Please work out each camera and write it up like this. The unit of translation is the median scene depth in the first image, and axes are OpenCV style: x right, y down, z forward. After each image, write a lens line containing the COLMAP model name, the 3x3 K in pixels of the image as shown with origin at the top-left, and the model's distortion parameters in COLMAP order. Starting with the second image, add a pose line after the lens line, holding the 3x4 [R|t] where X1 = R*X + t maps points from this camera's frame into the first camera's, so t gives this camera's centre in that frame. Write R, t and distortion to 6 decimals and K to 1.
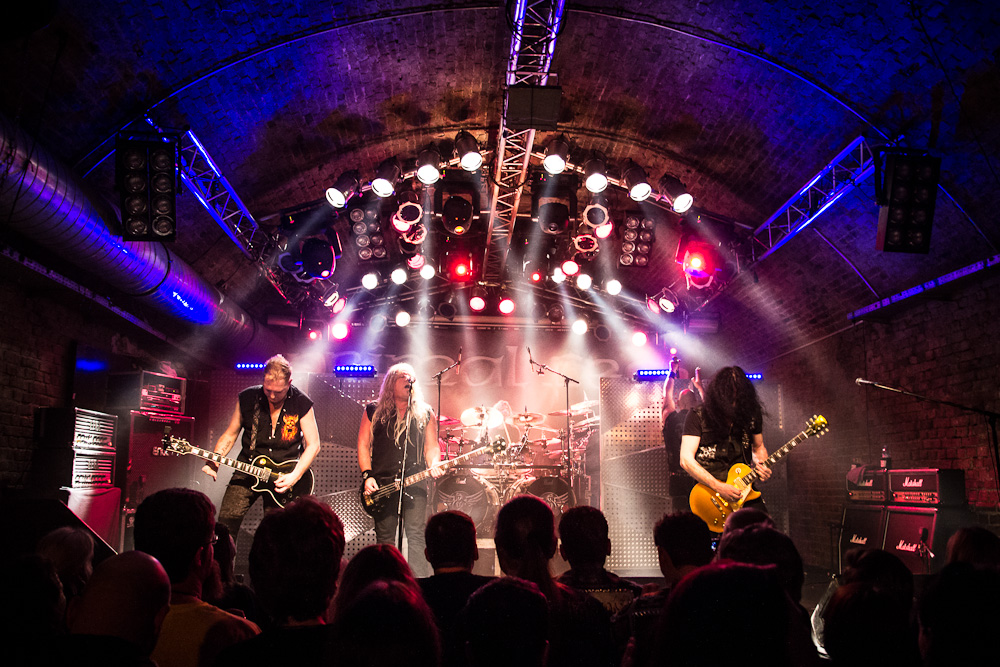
lens RADIAL K [[784.2, 0, 516.7], [0, 784.2, 356.3], [0, 0, 1]] dist [-0.105936, 0.072046]
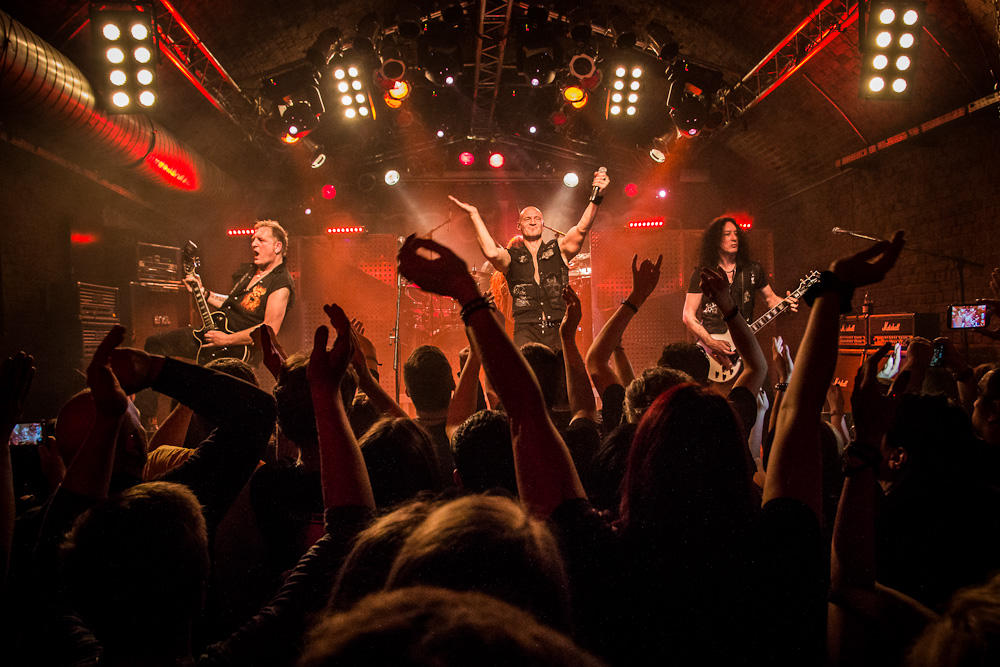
lens RADIAL K [[803.9, 0, 519.9], [0, 803.9, 332.1], [0, 0, 1]] dist [-0.112318, 0.096965]
pose [[0.999449, -0.032818, 0.004891, 0.008012], [0.031687, 0.987761, 0.152724, -0.005731], [-0.009843, -0.152485, 0.988257, -0.042433]]
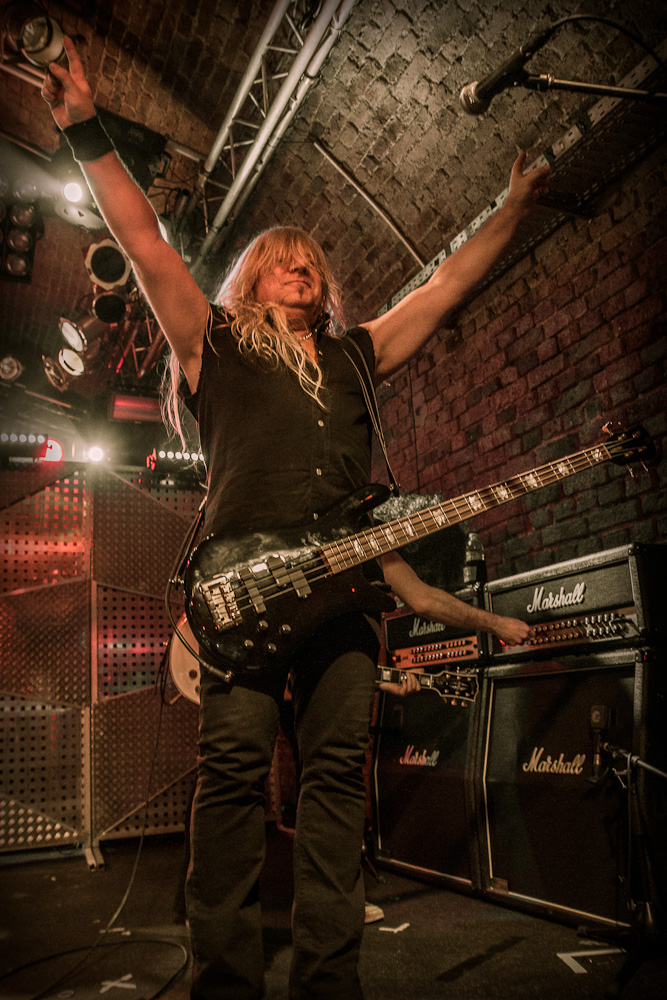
lens RADIAL K [[833.2, 0, 333.5], [0, 833.2, 500.0], [0, 0, 1]] dist [-0.111607, 0.105028]
pose [[0.929679, 0.028056, 0.367301, 0.209682], [0.009816, 0.994855, -0.100836, 0.129777], [-0.368240, 0.097351, 0.924620, 0.531364]]
